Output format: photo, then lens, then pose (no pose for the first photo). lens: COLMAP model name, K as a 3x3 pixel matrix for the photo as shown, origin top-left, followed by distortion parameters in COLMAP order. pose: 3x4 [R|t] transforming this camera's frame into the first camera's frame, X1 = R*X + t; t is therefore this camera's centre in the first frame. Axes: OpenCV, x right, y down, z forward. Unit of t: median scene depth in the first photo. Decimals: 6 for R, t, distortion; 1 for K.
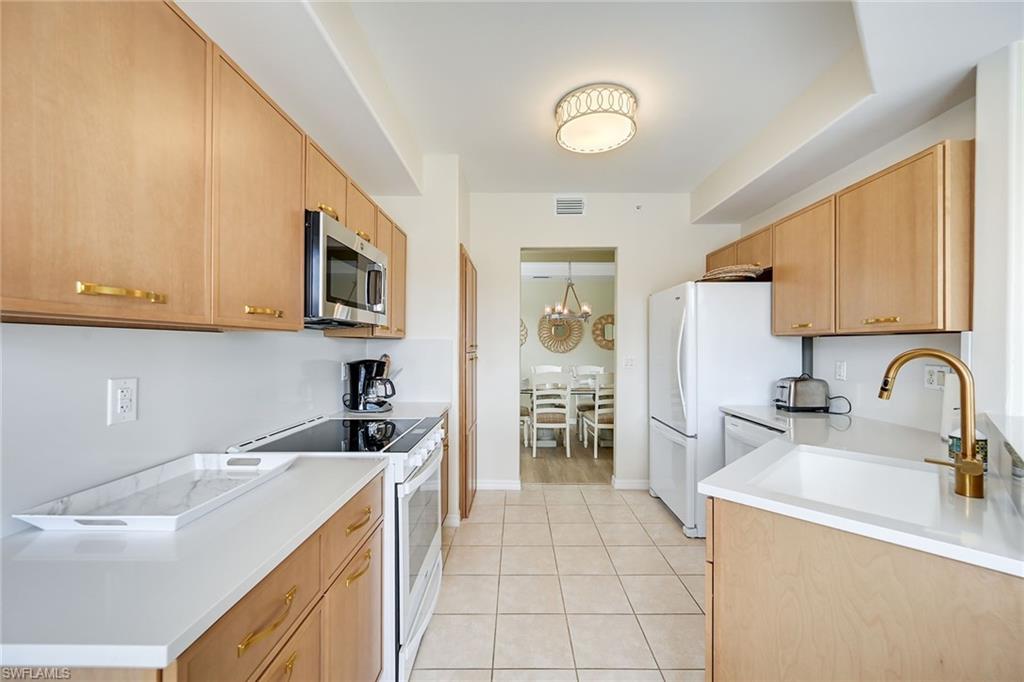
lens RADIAL K [[402.8, 0, 512.7], [0, 402.8, 344.6], [0, 0, 1]] dist [-0.002291, 0.001054]
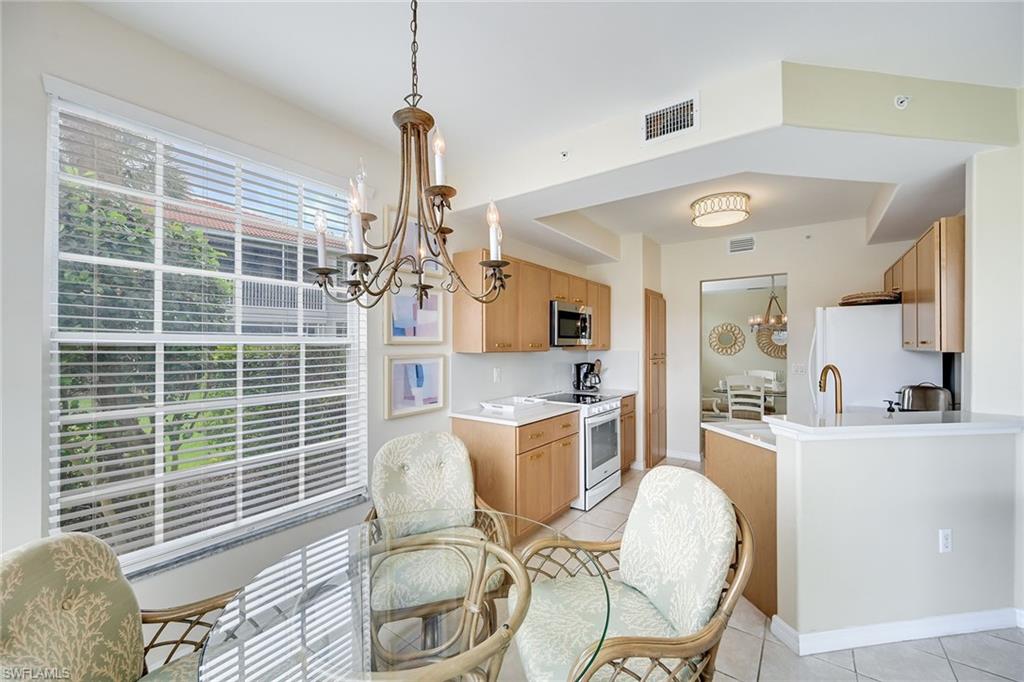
lens RADIAL K [[402.8, 0, 512.0], [0, 402.8, 343.1], [0, 0, 1]] dist [-0.002291, 0.001054]
pose [[0.813784, -0.005789, -0.581139, 0.415427], [0.002584, 0.999977, -0.006343, -0.038225], [0.581162, 0.003660, 0.813779, -0.649914]]
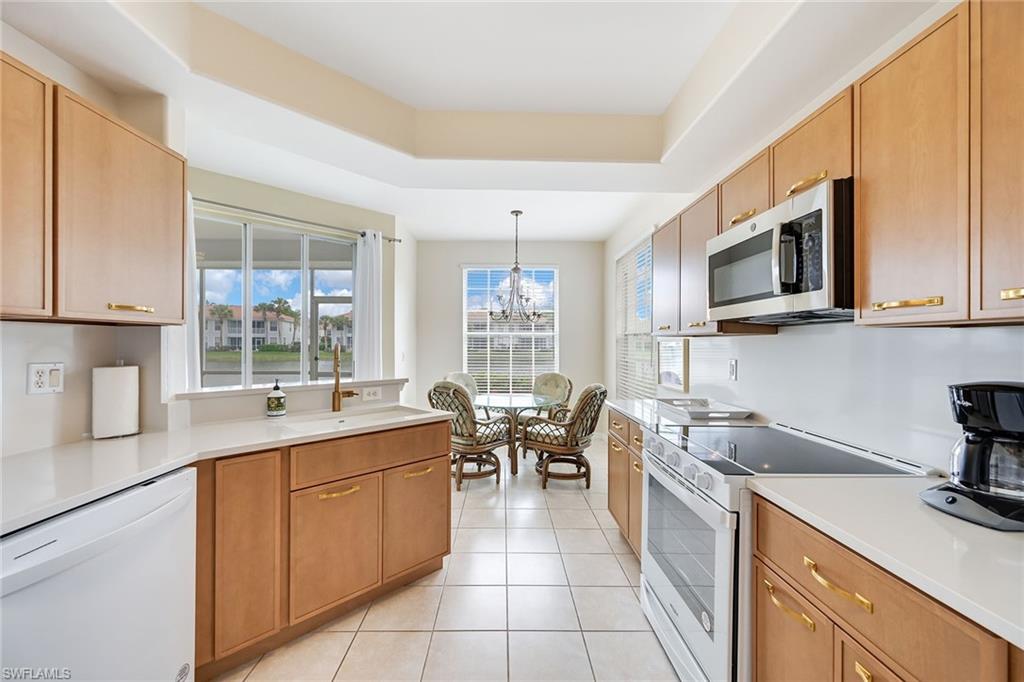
lens RADIAL K [[402.8, 0, 510.5], [0, 402.8, 343.0], [0, 0, 1]] dist [-0.002291, 0.001054]
pose [[-0.999568, -0.007884, -0.028314, 0.119239], [-0.007848, 0.999968, -0.001402, 0.004676], [0.028324, -0.001179, -0.999598, 1.353050]]
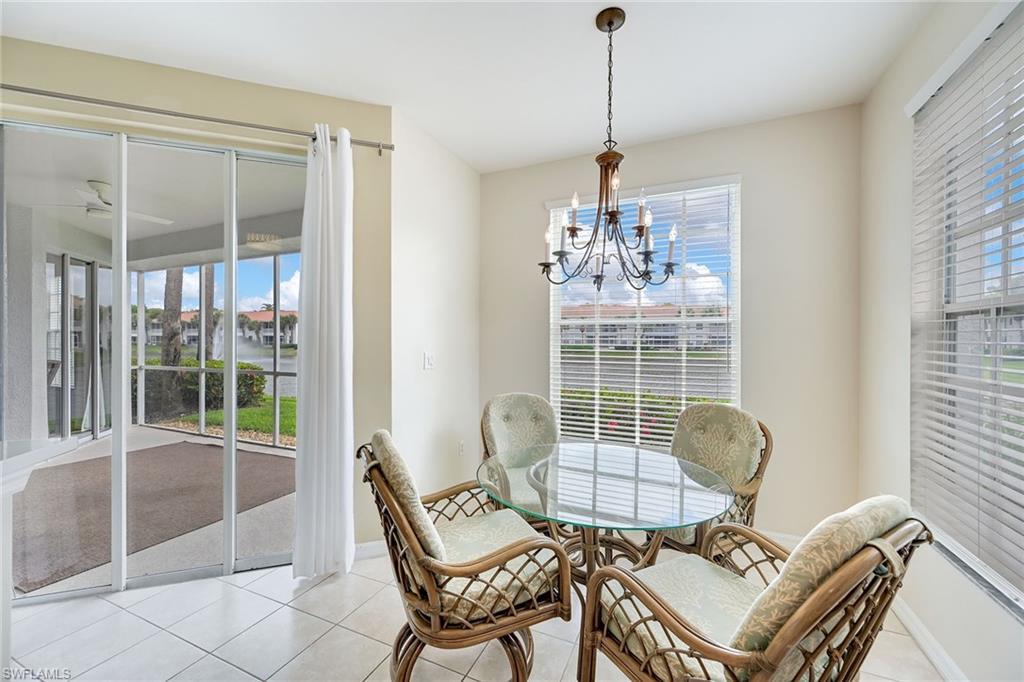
lens RADIAL K [[402.8, 0, 504.9], [0, 402.8, 341.0], [0, 0, 1]] dist [-0.002291, 0.001054]
pose [[-0.908837, -0.006312, 0.417103, -0.080858], [-0.000086, 0.999888, 0.014945, -0.005075], [-0.417150, 0.013547, -0.908736, 0.383777]]
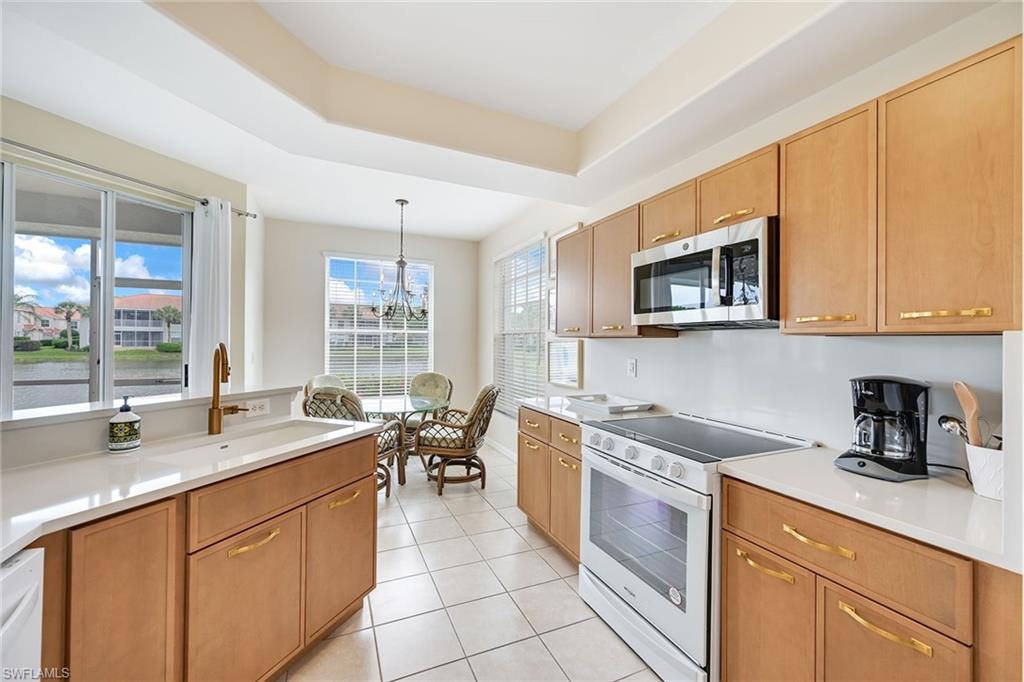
lens RADIAL K [[402.8, 0, 508.8], [0, 402.8, 339.7], [0, 0, 1]] dist [-0.002291, 0.001054]
pose [[-0.907852, -0.013935, -0.419058, 0.320351], [-0.012100, 0.999902, -0.007037, -0.001424], [0.419115, -0.001318, -0.907932, 1.265203]]
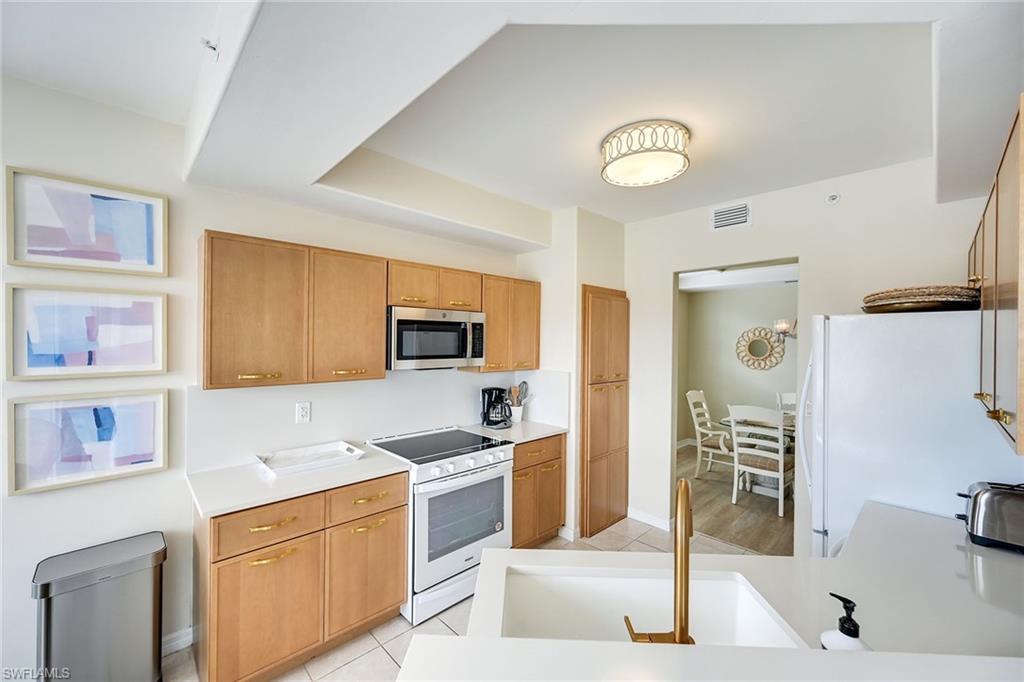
lens RADIAL K [[402.8, 0, 510.3], [0, 402.8, 341.1], [0, 0, 1]] dist [-0.002291, 0.001054]
pose [[0.698436, 0.005828, -0.715649, 0.610846], [-0.007371, 0.999972, 0.000950, -0.113829], [0.715635, 0.004612, 0.698459, 0.116615]]
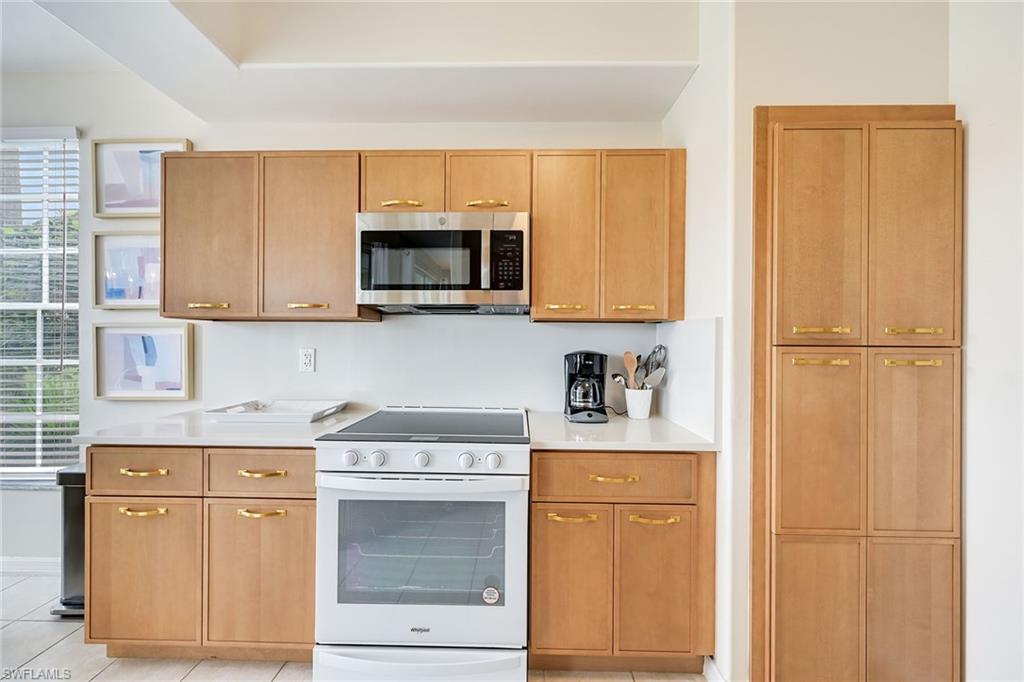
lens RADIAL K [[402.8, 0, 510.7], [0, 402.8, 339.2], [0, 0, 1]] dist [-0.002291, 0.001054]
pose [[-0.011766, -0.002741, -0.999927, 0.395991], [-0.004198, 0.999988, -0.002692, 0.018976], [0.999922, 0.004166, -0.011778, 0.860623]]
